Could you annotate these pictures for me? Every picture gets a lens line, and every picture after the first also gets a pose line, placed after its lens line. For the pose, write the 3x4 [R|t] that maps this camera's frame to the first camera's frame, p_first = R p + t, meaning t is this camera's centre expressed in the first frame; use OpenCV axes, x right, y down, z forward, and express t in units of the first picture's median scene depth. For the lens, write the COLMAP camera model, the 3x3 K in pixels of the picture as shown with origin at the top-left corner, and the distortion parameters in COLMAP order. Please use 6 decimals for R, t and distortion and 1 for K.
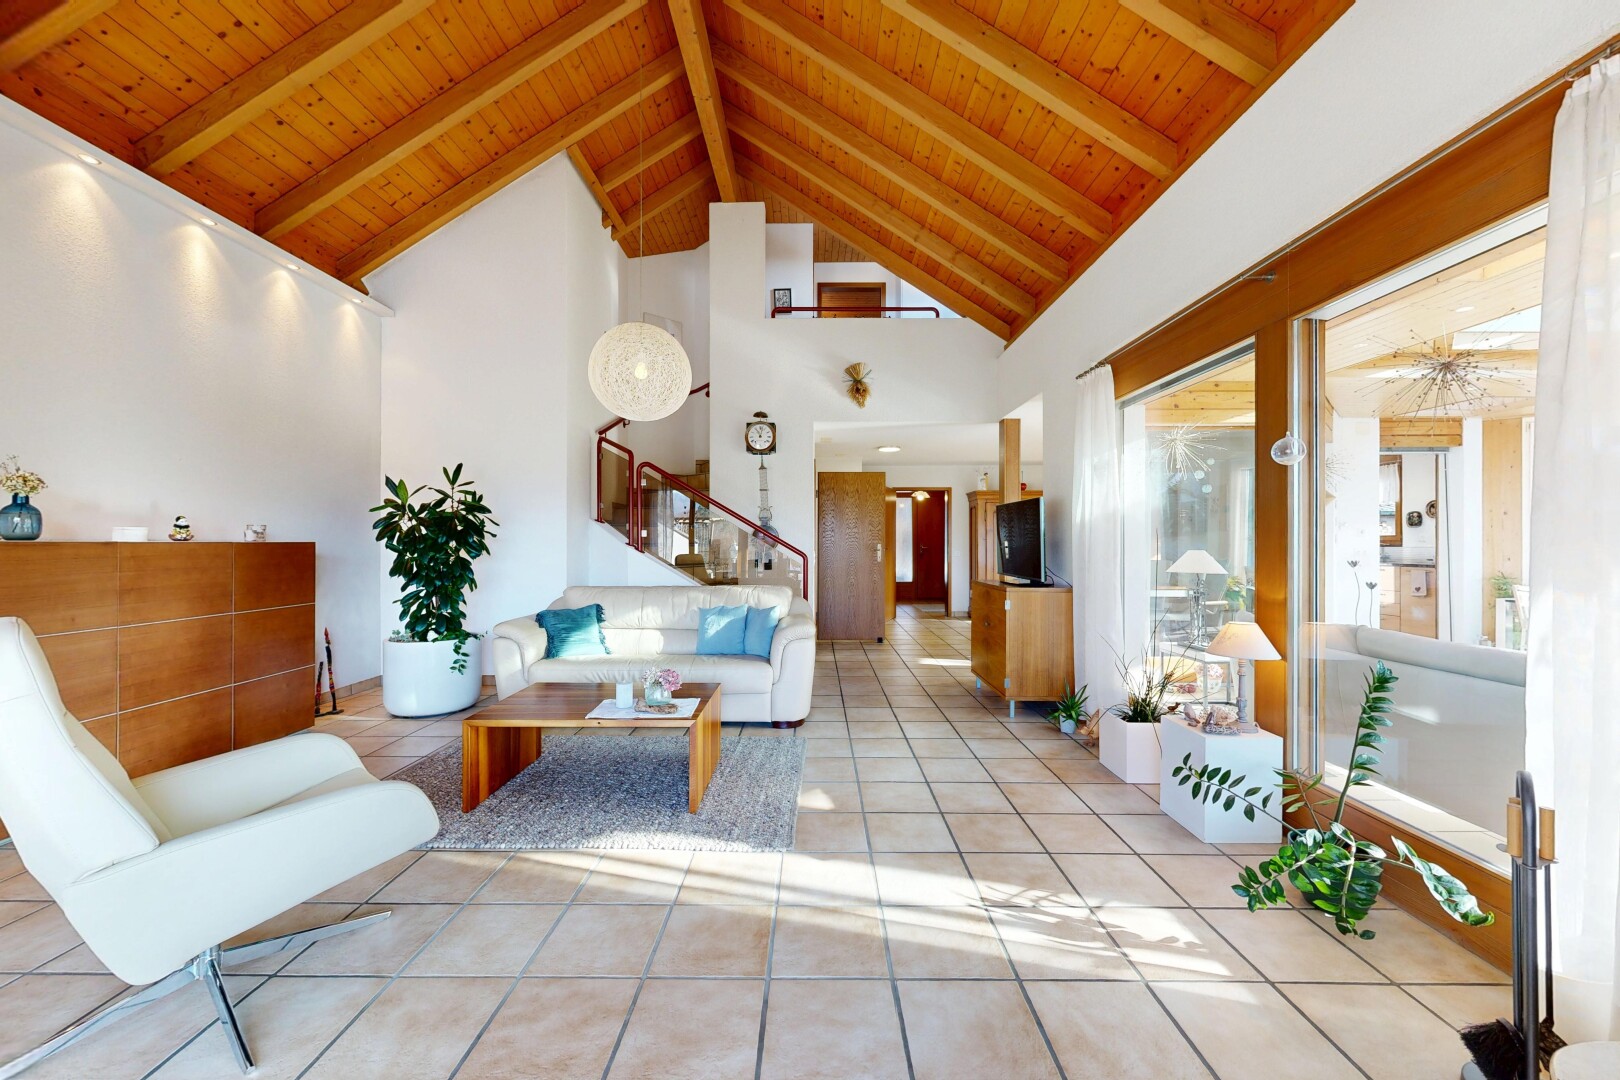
lens RADIAL K [[604.5, 0, 808.0], [0, 604.5, 540.3], [0, 0, 1]] dist [0.001324, -0.000034]
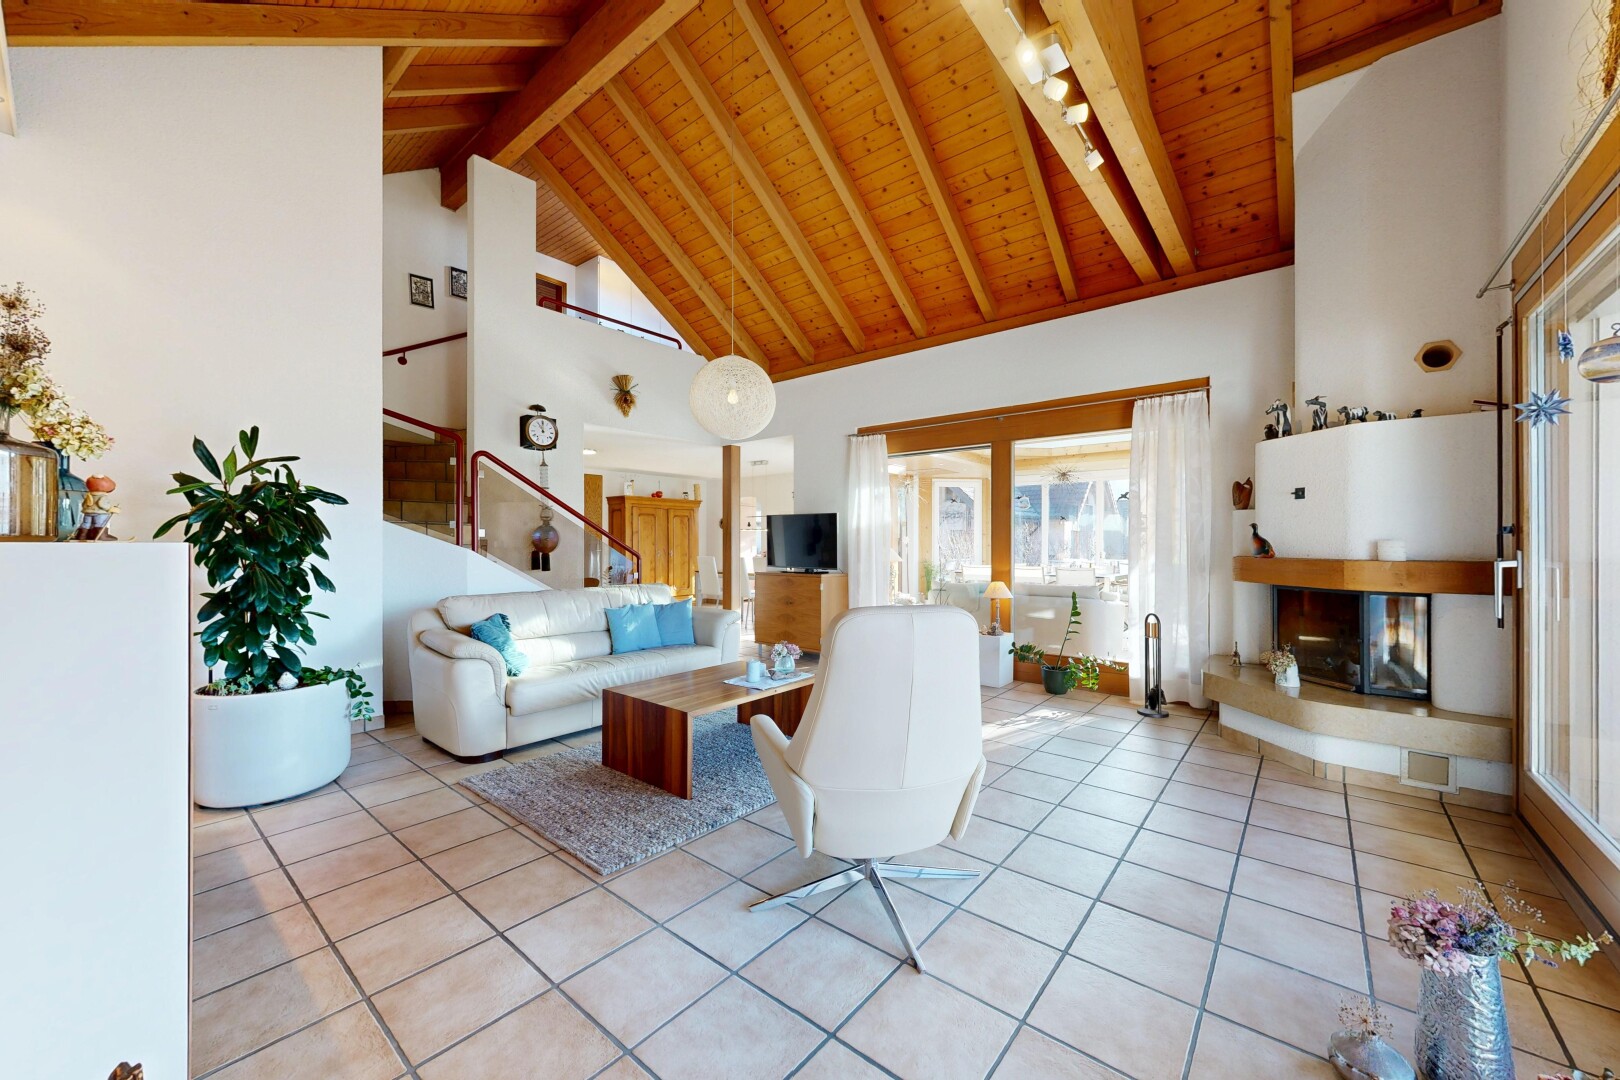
lens RADIAL K [[604.5, 0, 812.8], [0, 604.5, 539.2], [0, 0, 1]] dist [0.001324, -0.000034]
pose [[0.624964, -0.001089, 0.780653, -0.553844], [0.002787, 0.999996, -0.000836, -0.000709], [-0.780649, 0.002698, 0.624964, 0.075878]]
